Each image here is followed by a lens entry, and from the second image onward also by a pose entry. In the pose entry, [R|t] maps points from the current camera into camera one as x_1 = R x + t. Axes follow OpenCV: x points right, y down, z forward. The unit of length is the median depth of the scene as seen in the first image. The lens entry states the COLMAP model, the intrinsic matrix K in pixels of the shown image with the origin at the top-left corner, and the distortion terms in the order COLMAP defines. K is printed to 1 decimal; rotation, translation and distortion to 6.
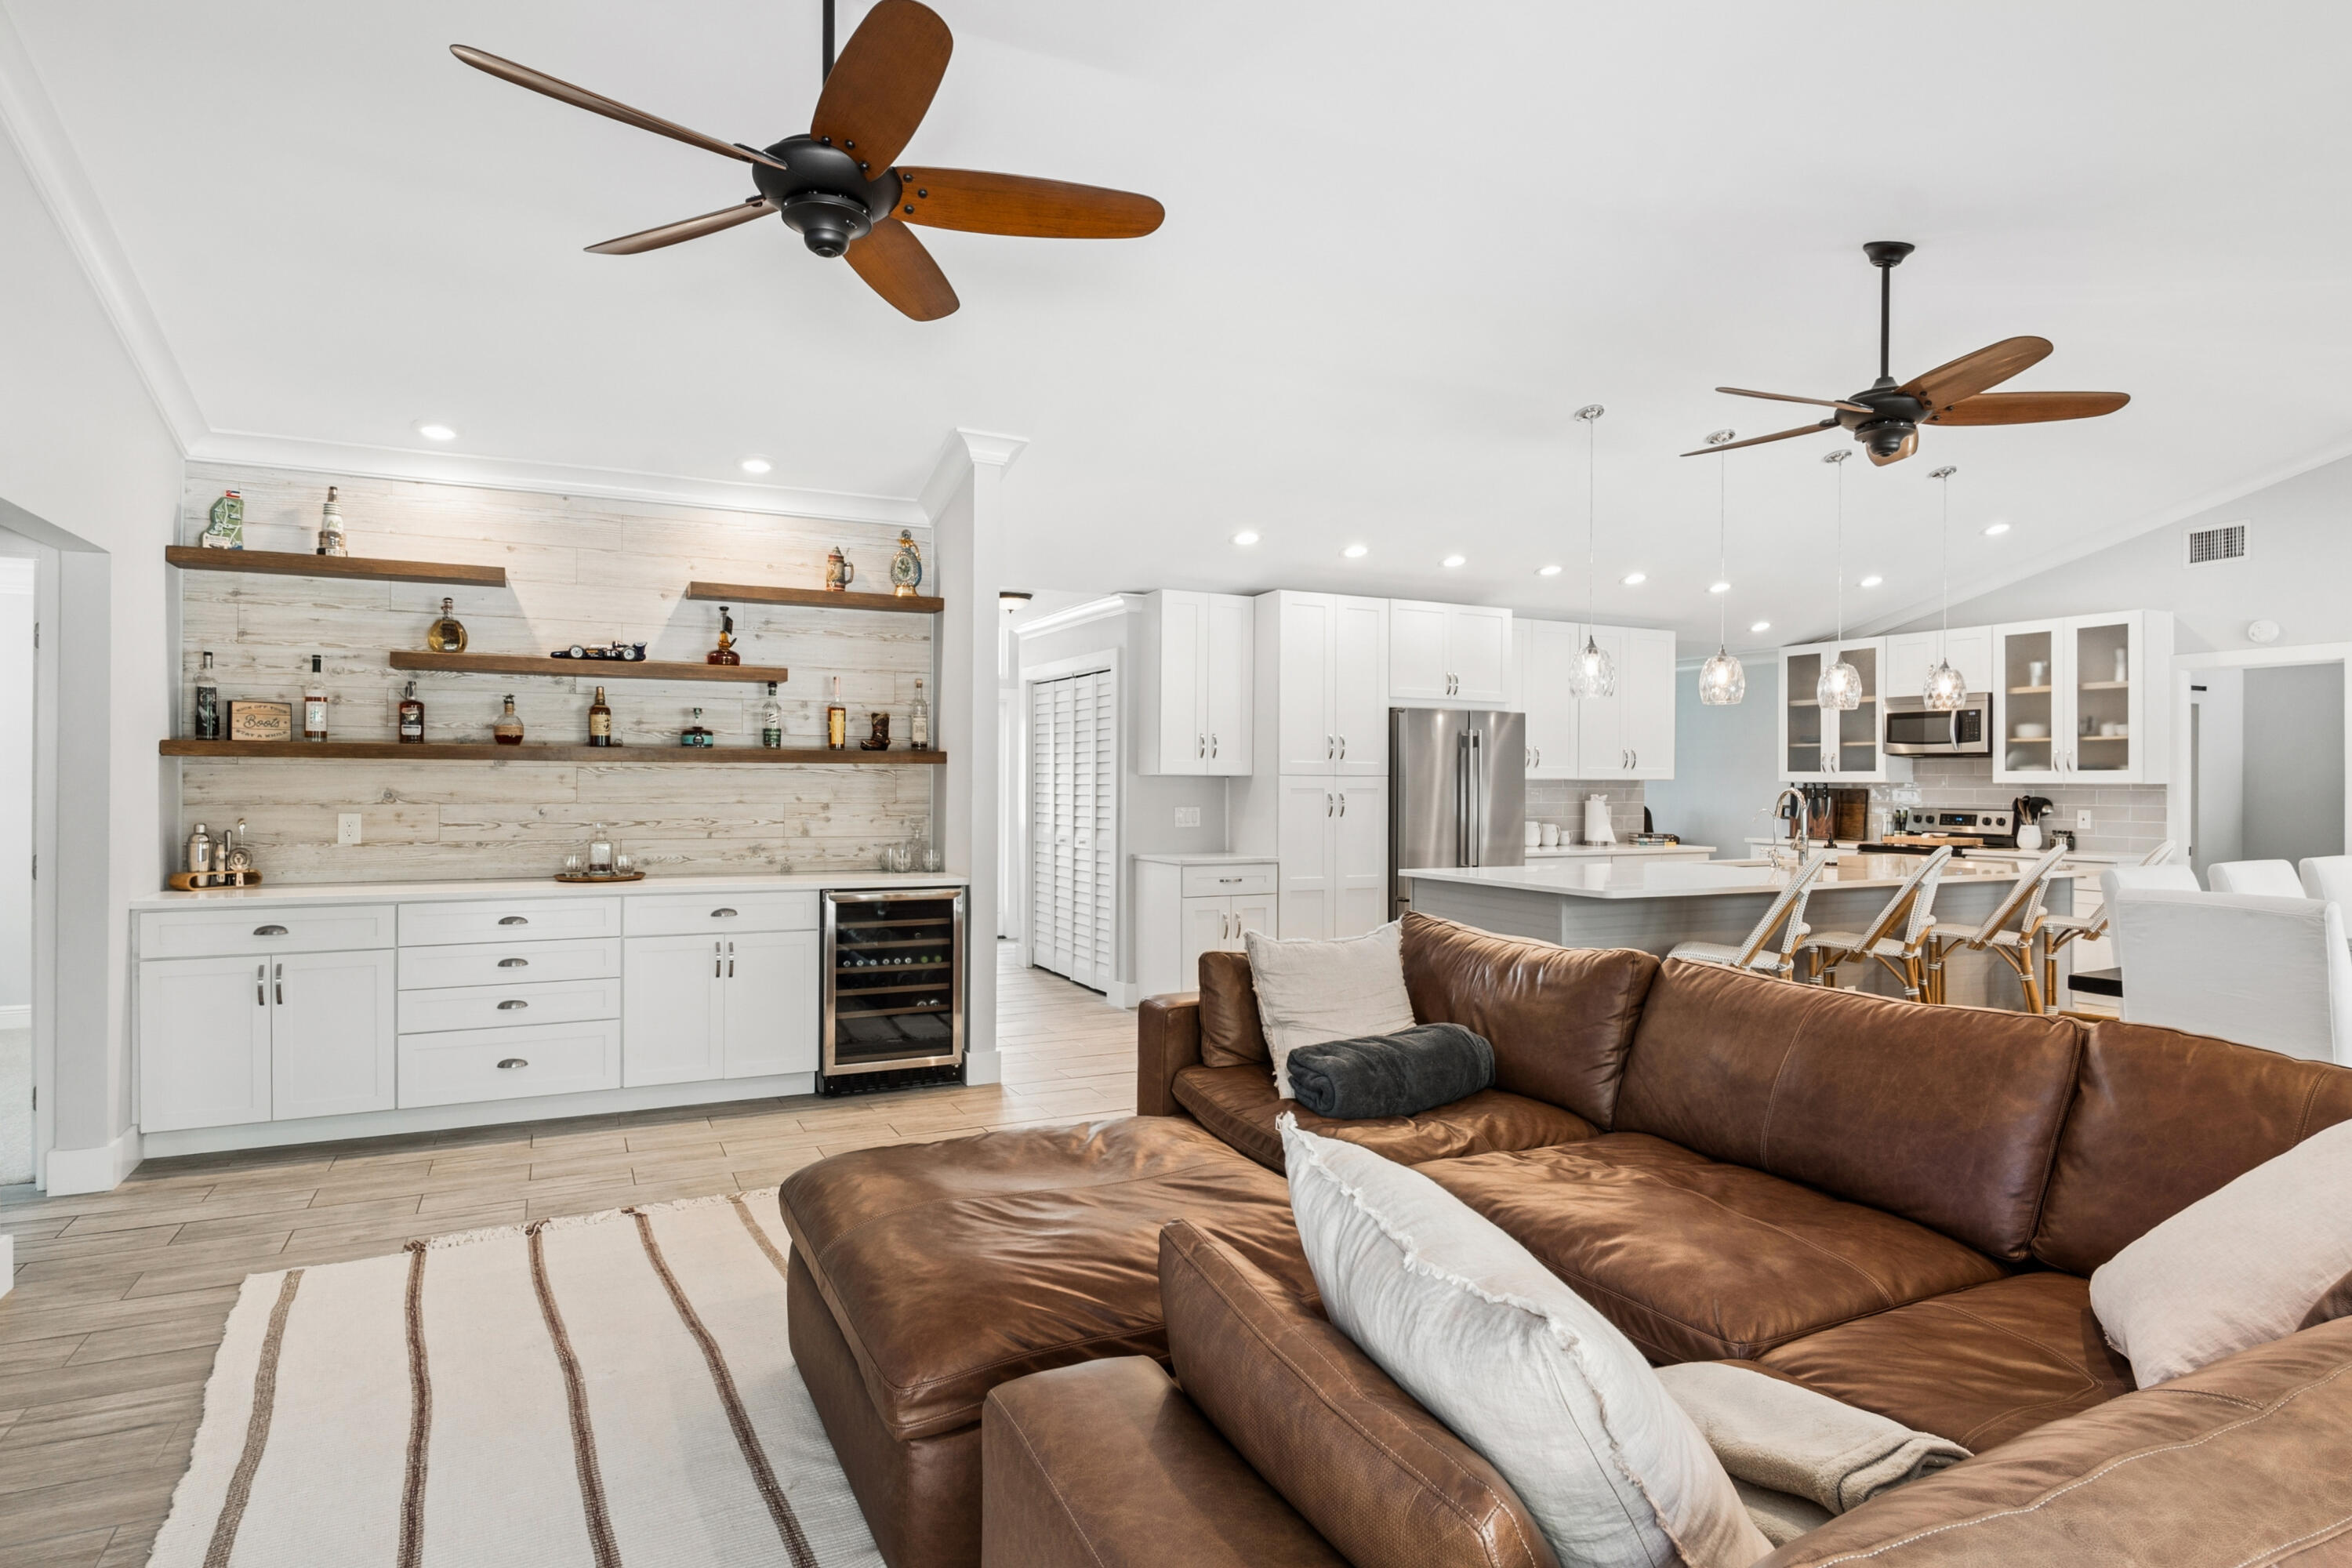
lens RADIAL K [[1255.6, 0, 1190.1], [0, 1255.6, 790.3], [0, 0, 1]] dist [0.000280, -0.001646]
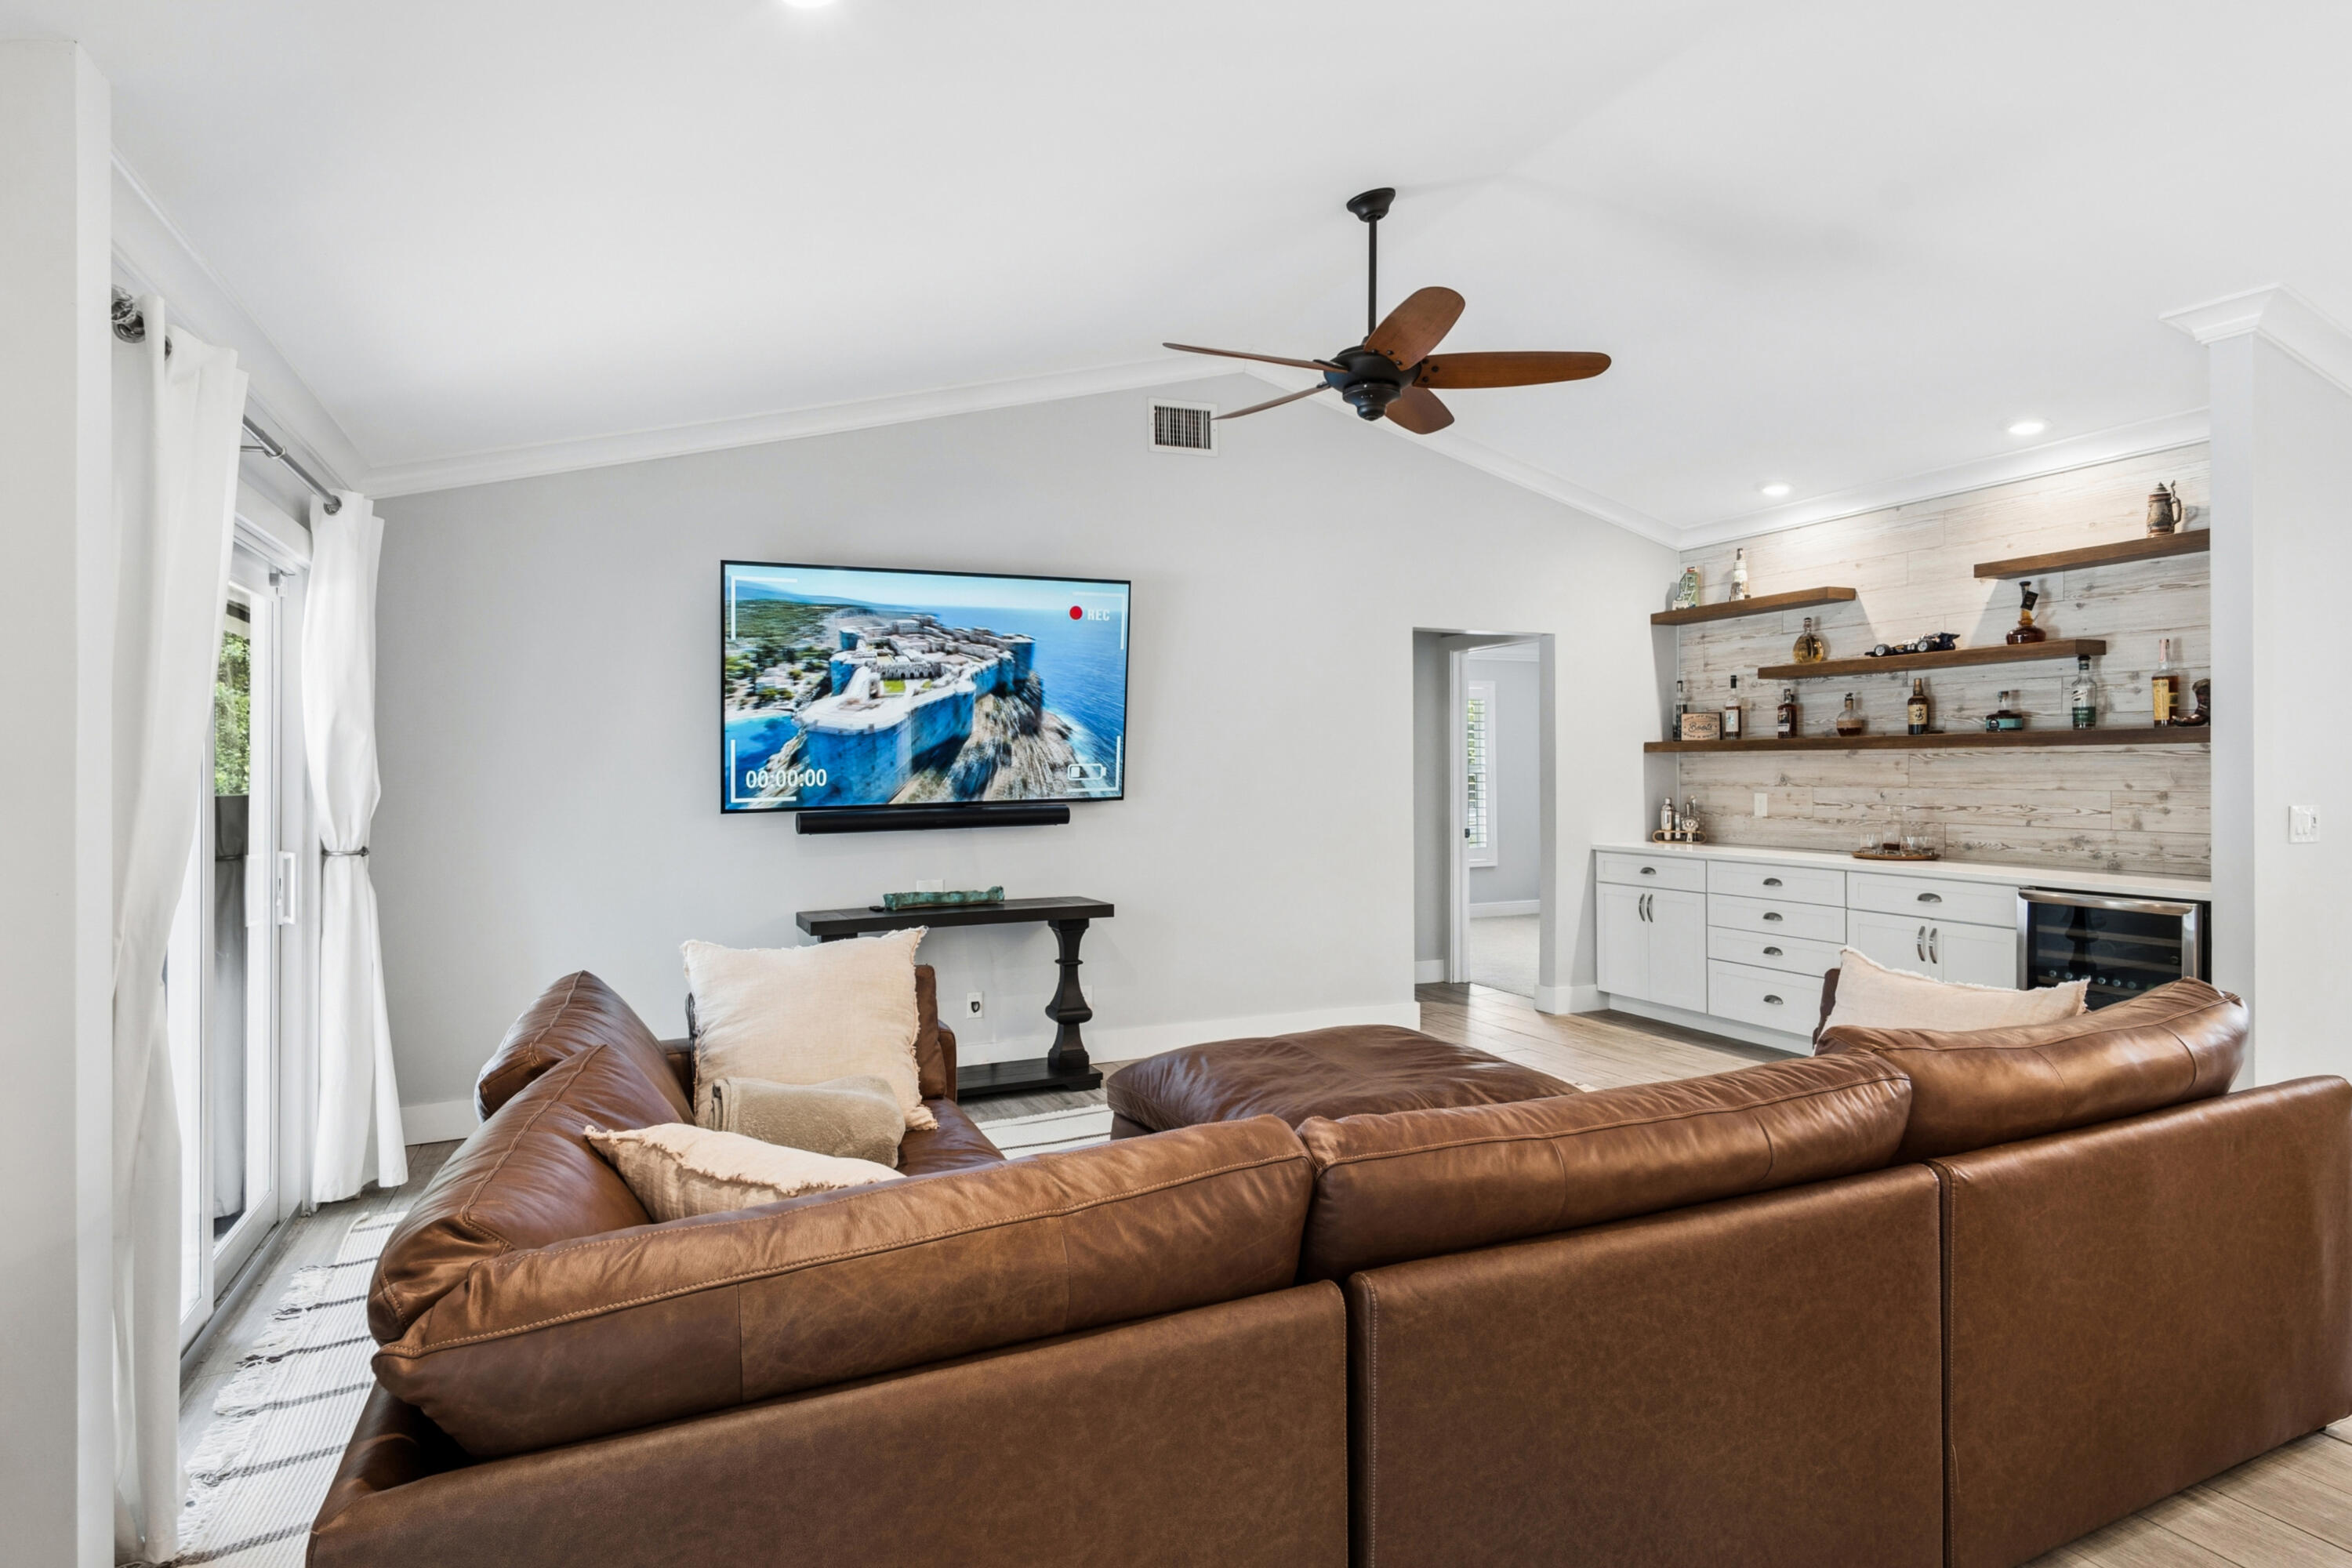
lens RADIAL K [[1255.6, 0, 1160.0], [0, 1255.6, 768.1], [0, 0, 1]] dist [0.000280, -0.001646]
pose [[-0.048011, -0.004276, -0.998838, 0.580737], [0.000820, 0.999990, -0.004320, -0.002277], [0.998846, -0.001026, -0.048007, 0.381998]]
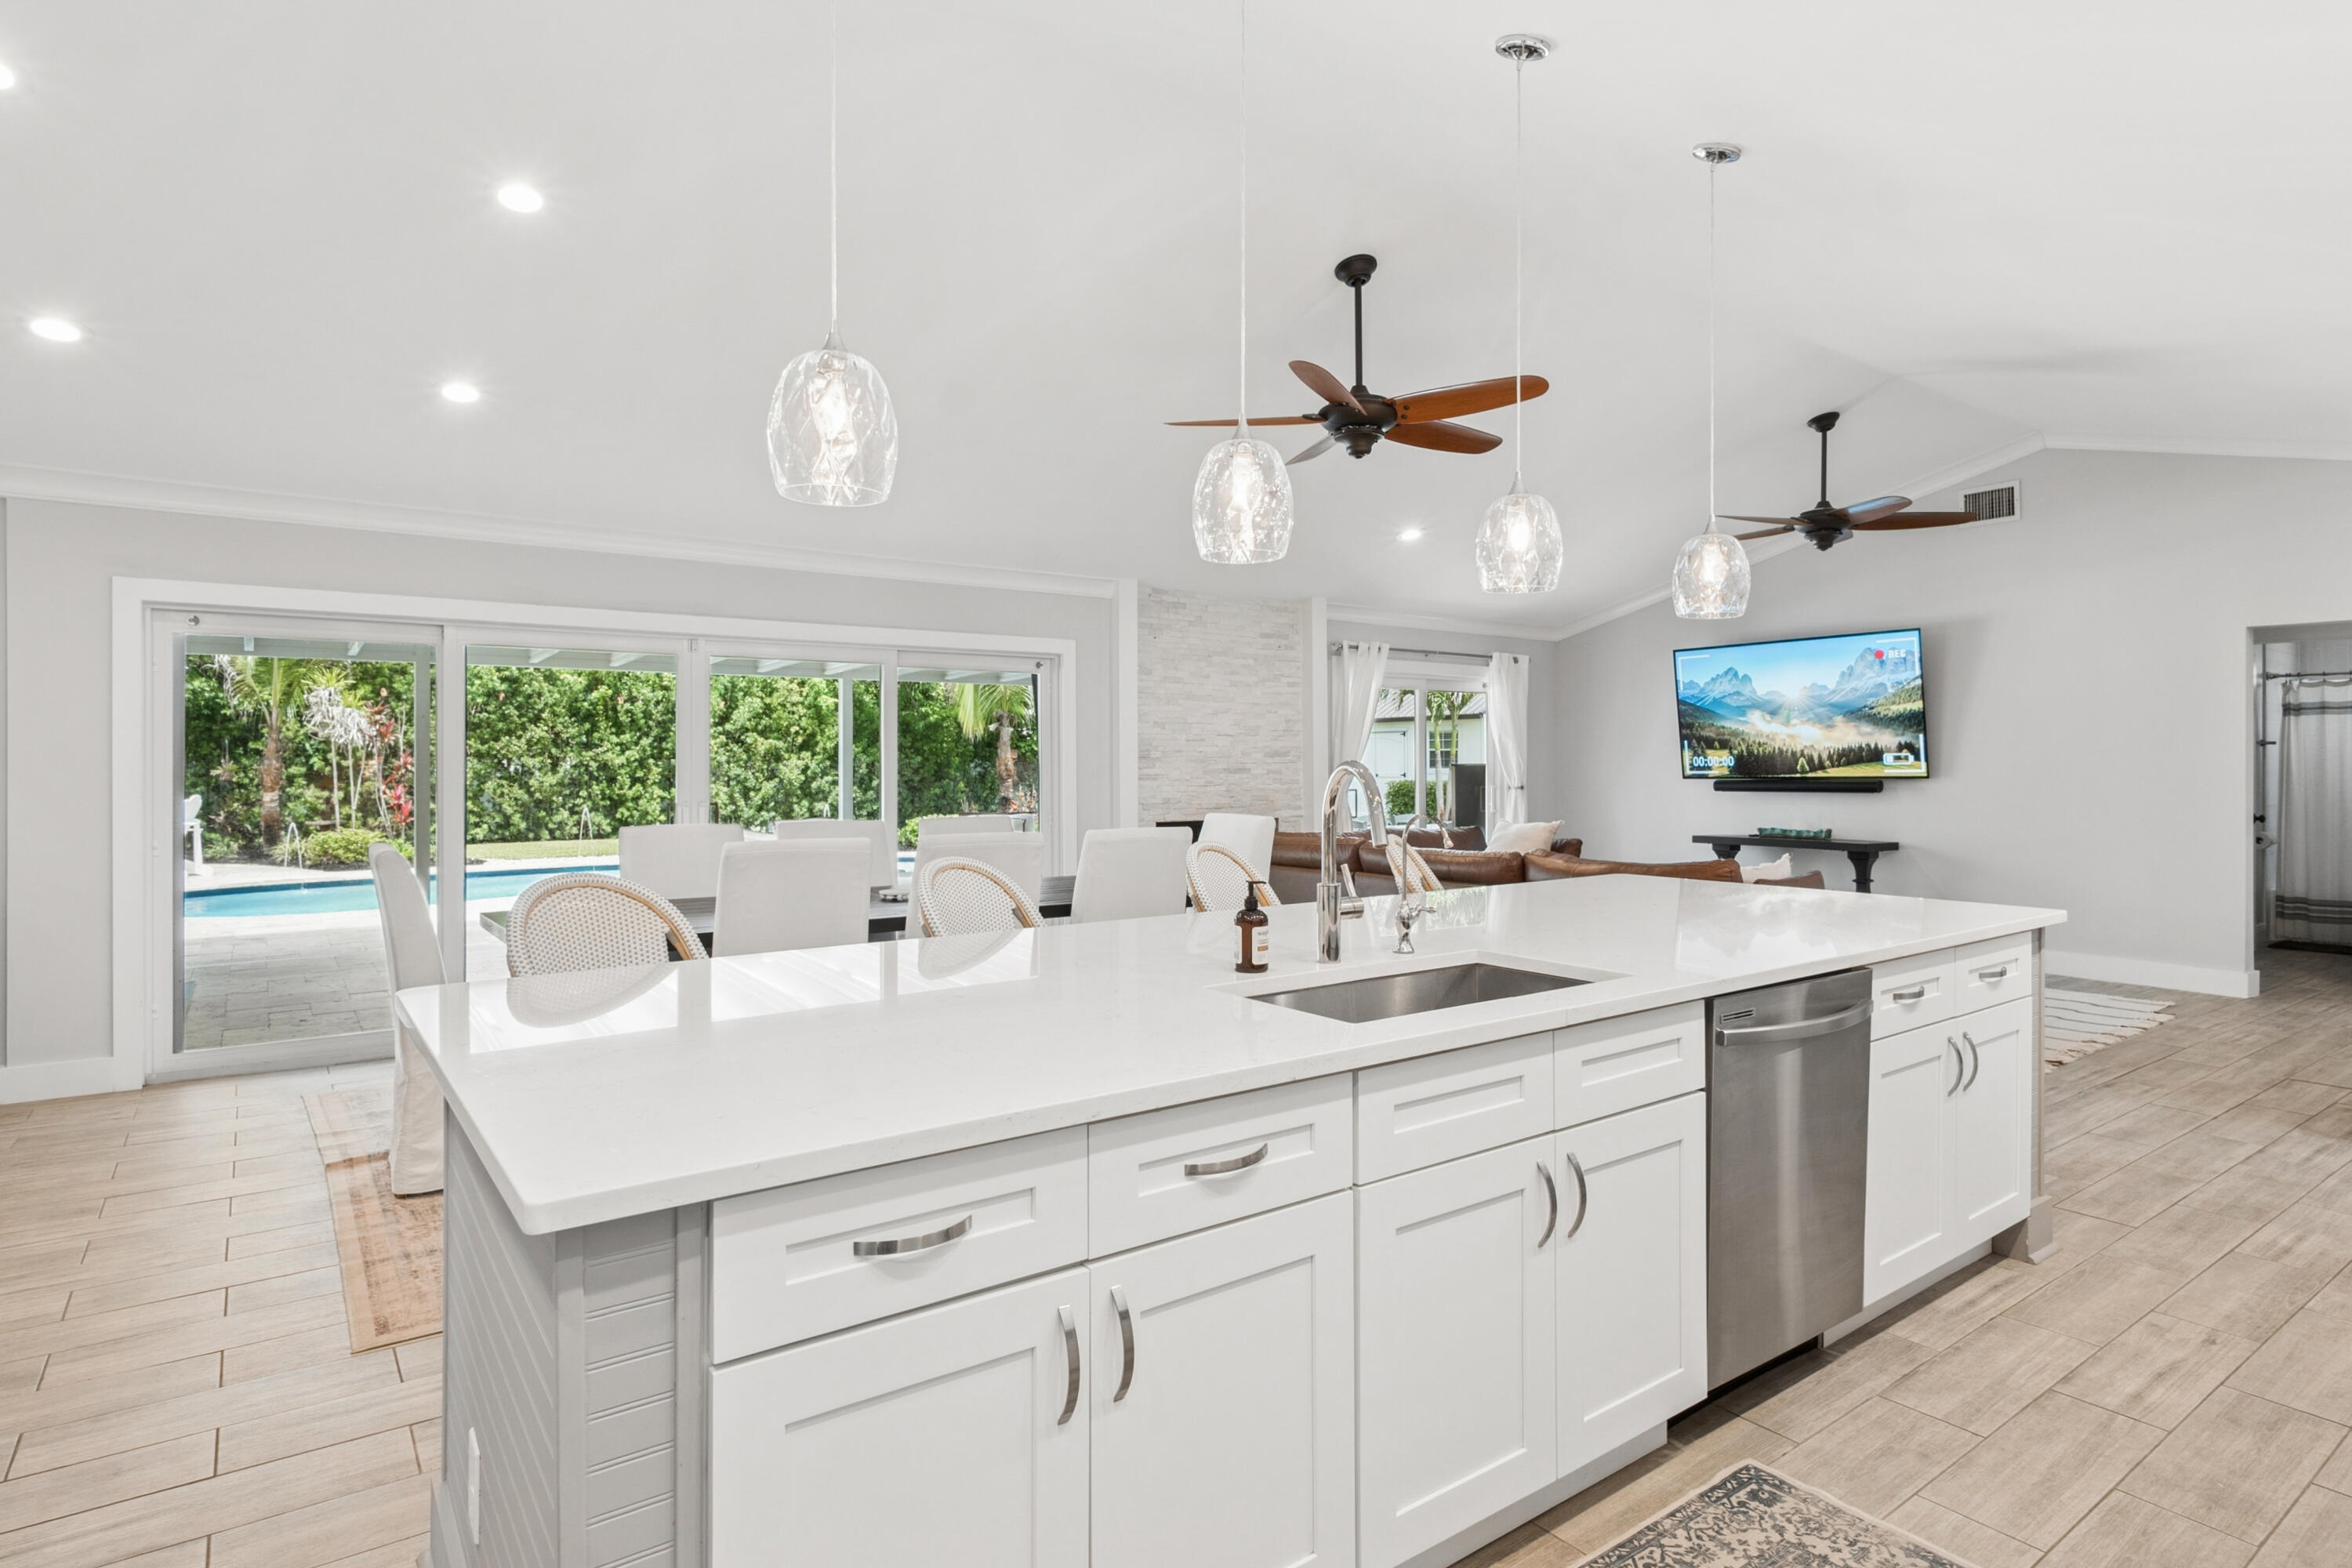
lens RADIAL K [[1255.6, 0, 1173.6], [0, 1255.6, 765.5], [0, 0, 1]] dist [0.000280, -0.001646]
pose [[-0.985812, -0.003640, -0.167816, 0.682966], [-0.005210, 0.999947, 0.008911, -0.004255], [0.167775, 0.009659, -0.985778, 1.558007]]
